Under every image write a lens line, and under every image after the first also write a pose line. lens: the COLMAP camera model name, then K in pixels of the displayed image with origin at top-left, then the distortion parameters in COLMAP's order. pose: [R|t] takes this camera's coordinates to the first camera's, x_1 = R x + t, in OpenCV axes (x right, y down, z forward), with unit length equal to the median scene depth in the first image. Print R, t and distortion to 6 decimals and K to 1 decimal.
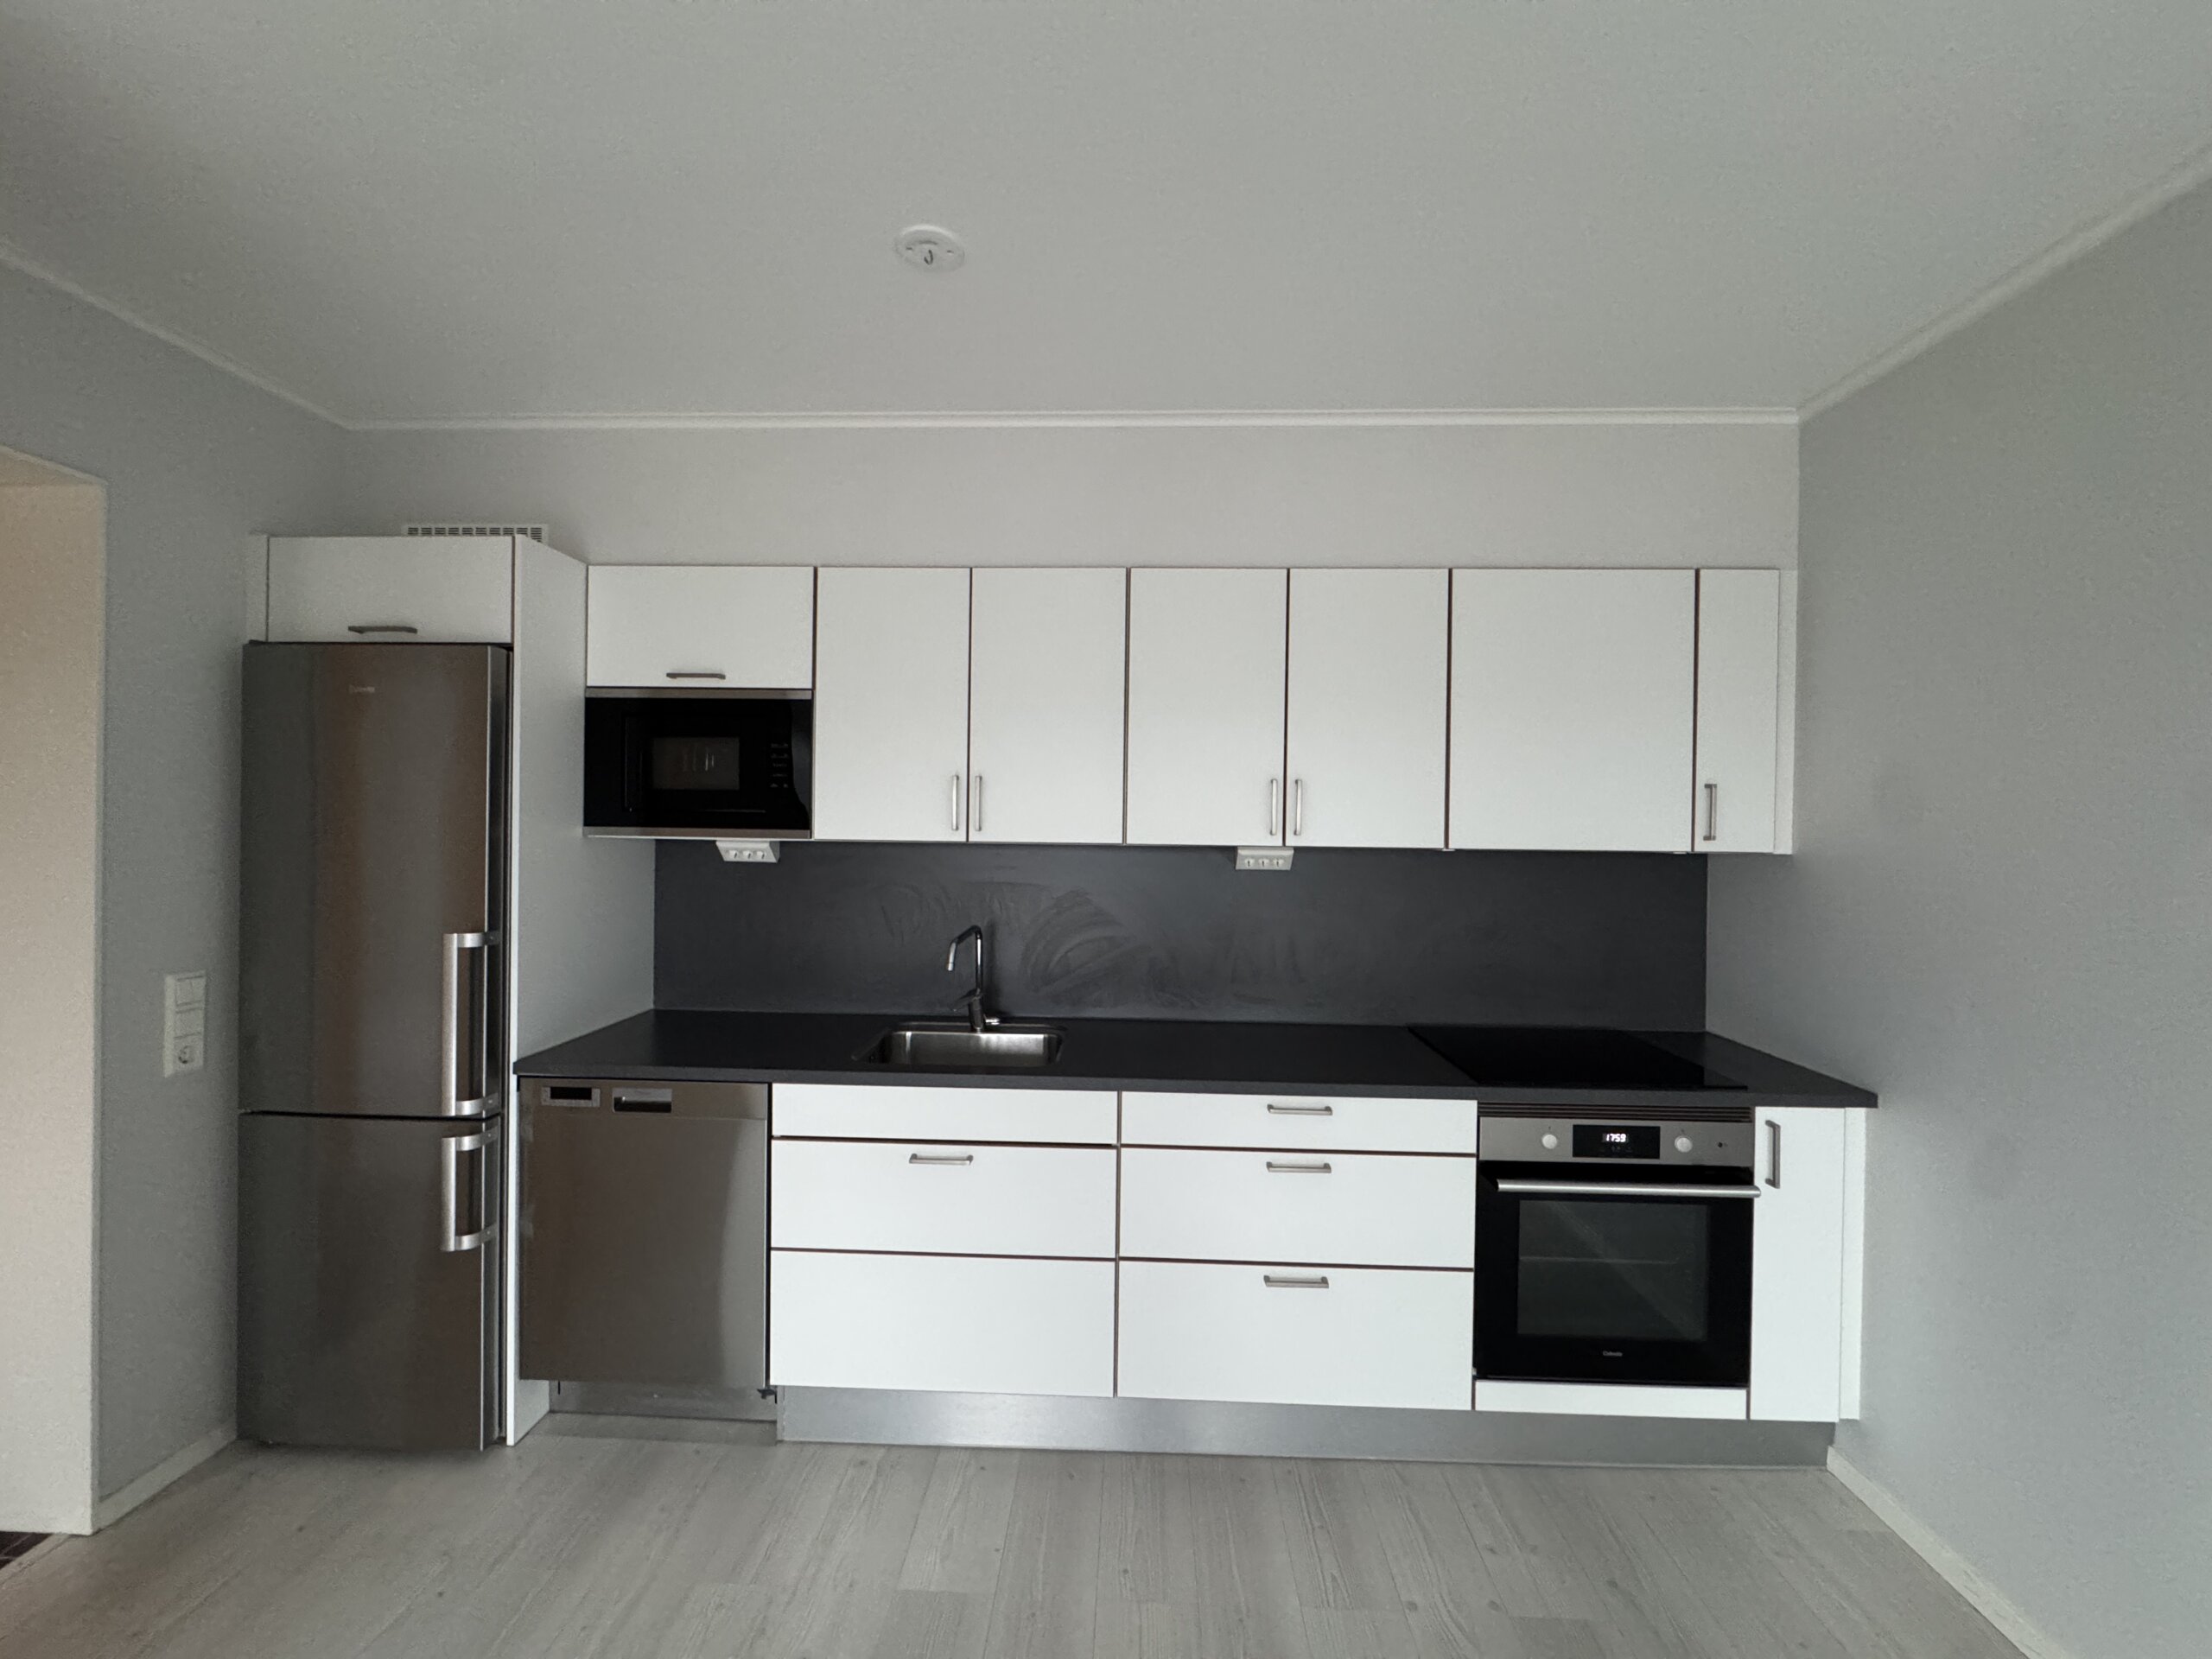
lens RADIAL K [[885.9, 0, 1098.3], [0, 885.9, 828.5], [0, 0, 1]] dist [-0.004600, -0.000337]
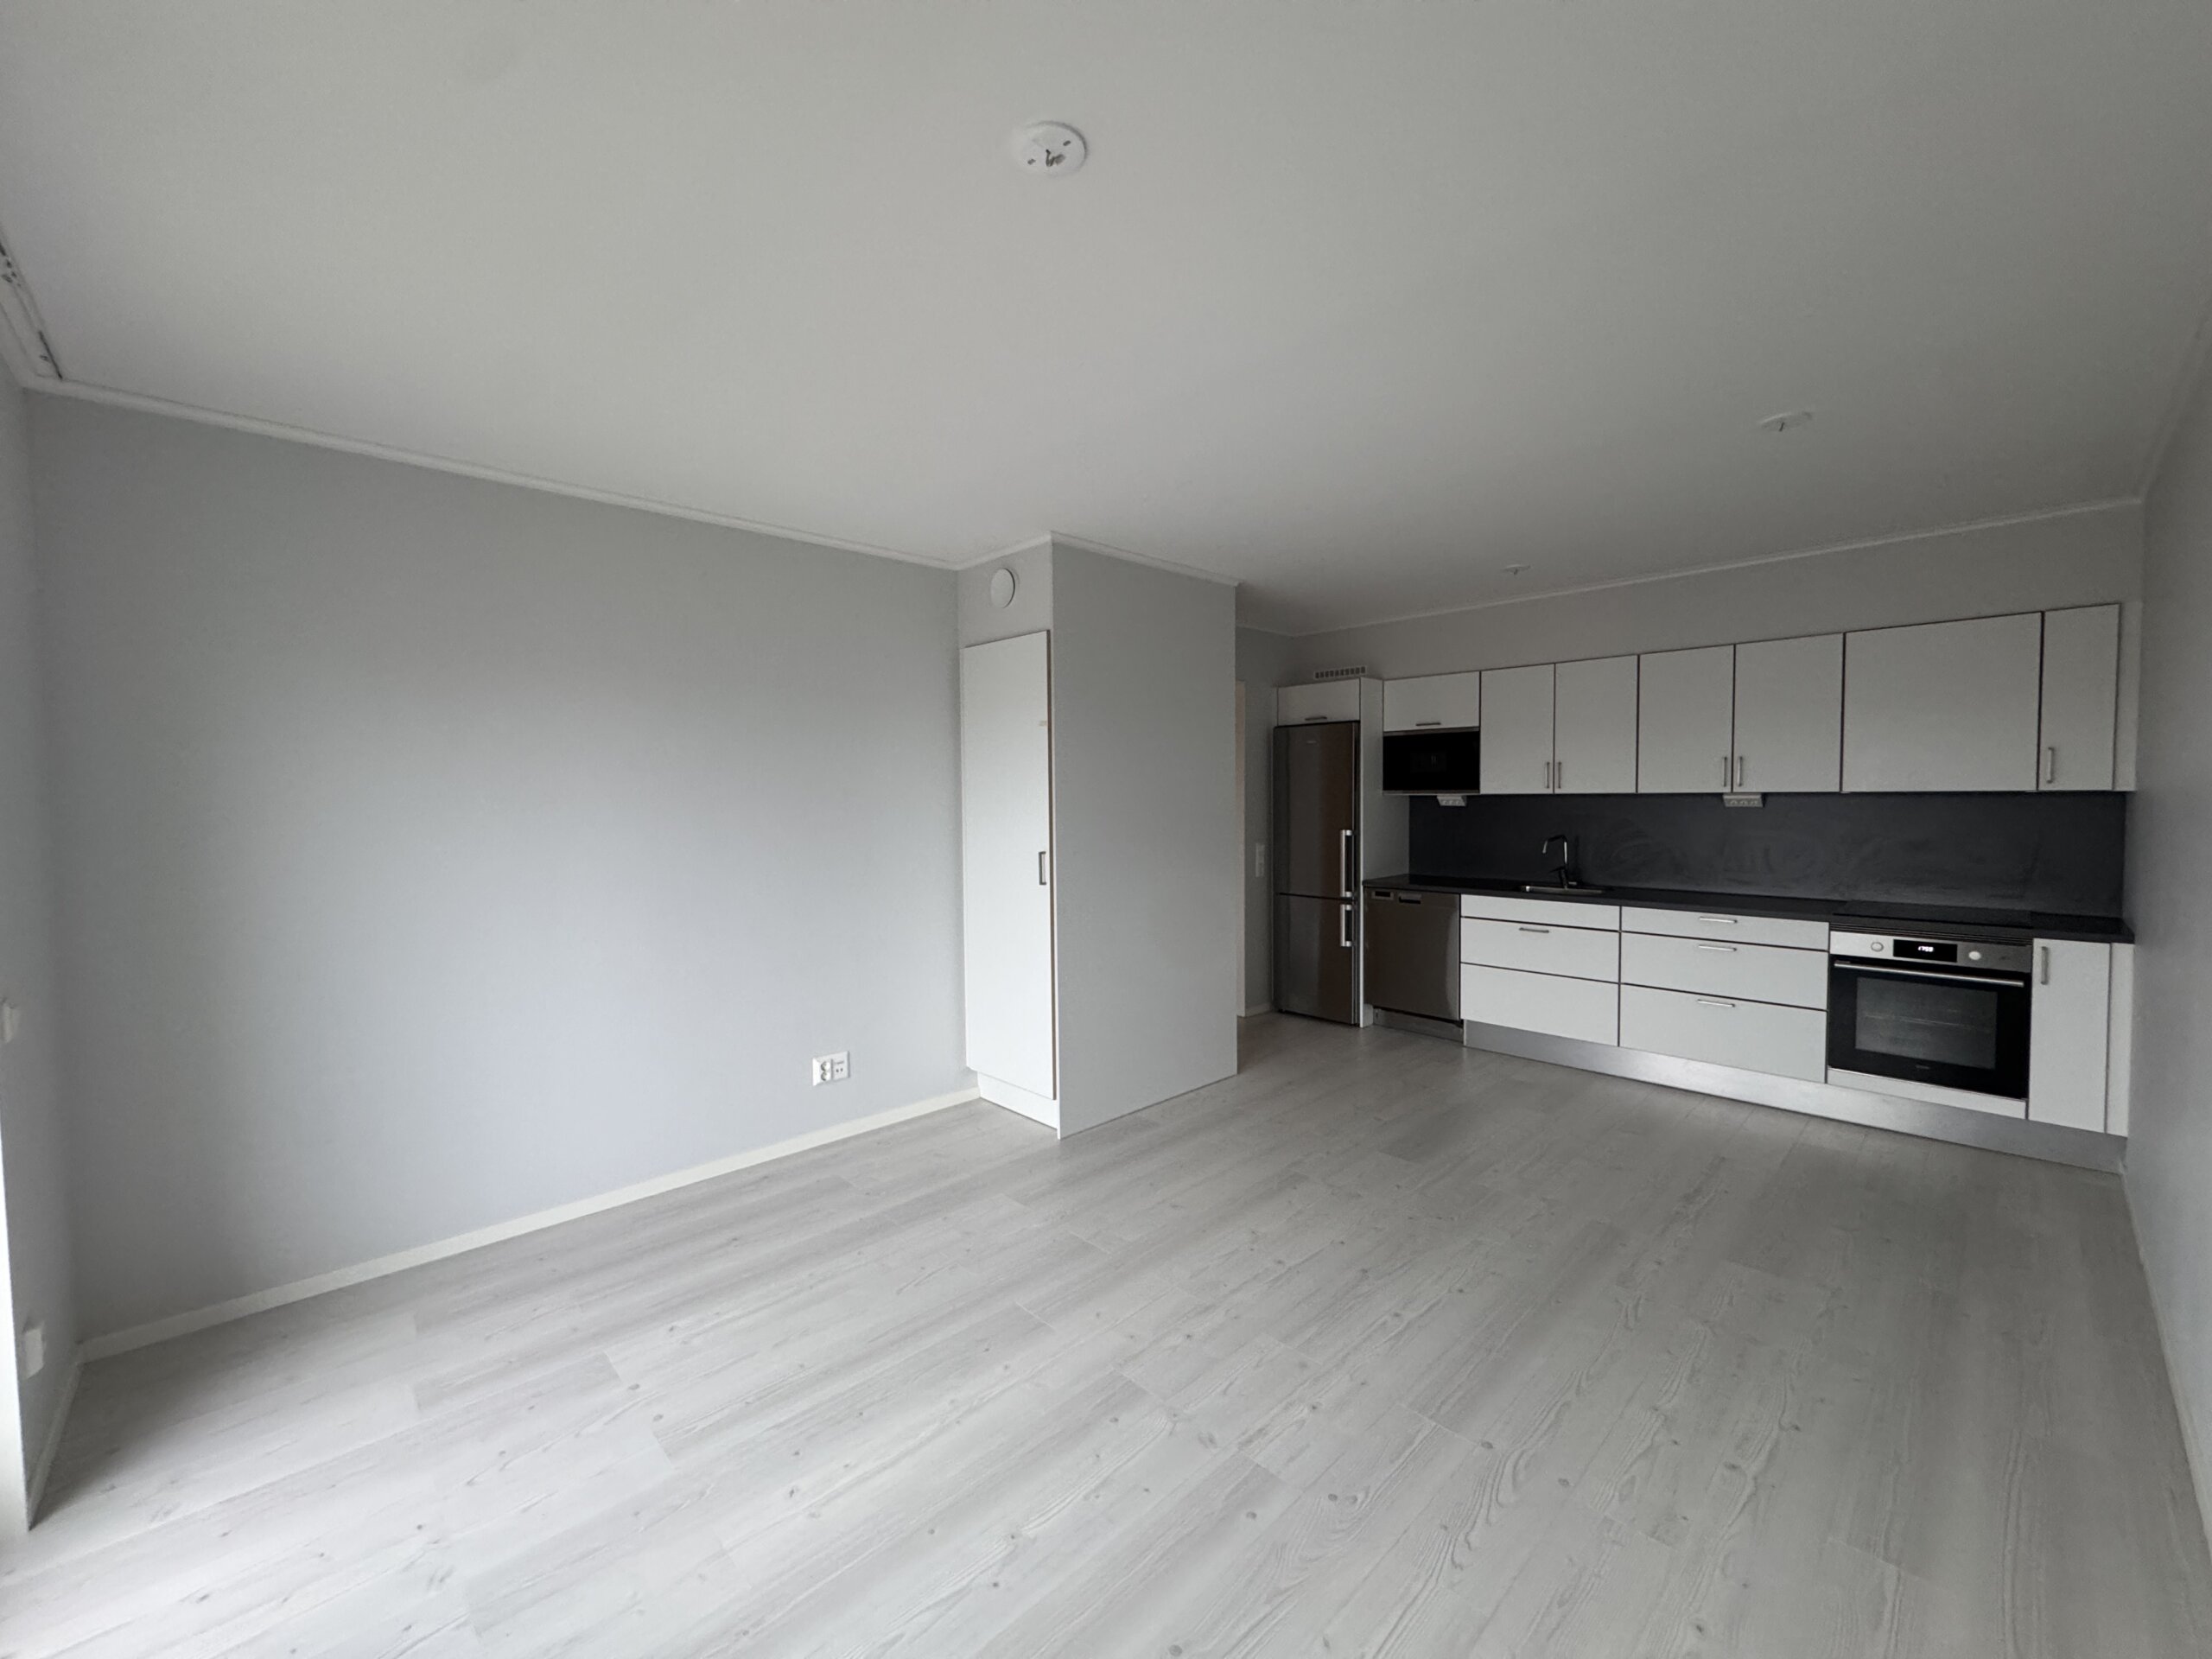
lens RADIAL K [[885.9, 0, 1098.3], [0, 885.9, 828.5], [0, 0, 1]] dist [-0.004600, -0.000337]
pose [[0.718302, 0.007637, -0.695689, 0.603878], [0.019683, 0.999316, 0.031293, 0.012751], [0.695453, -0.036171, 0.717661, -1.425014]]
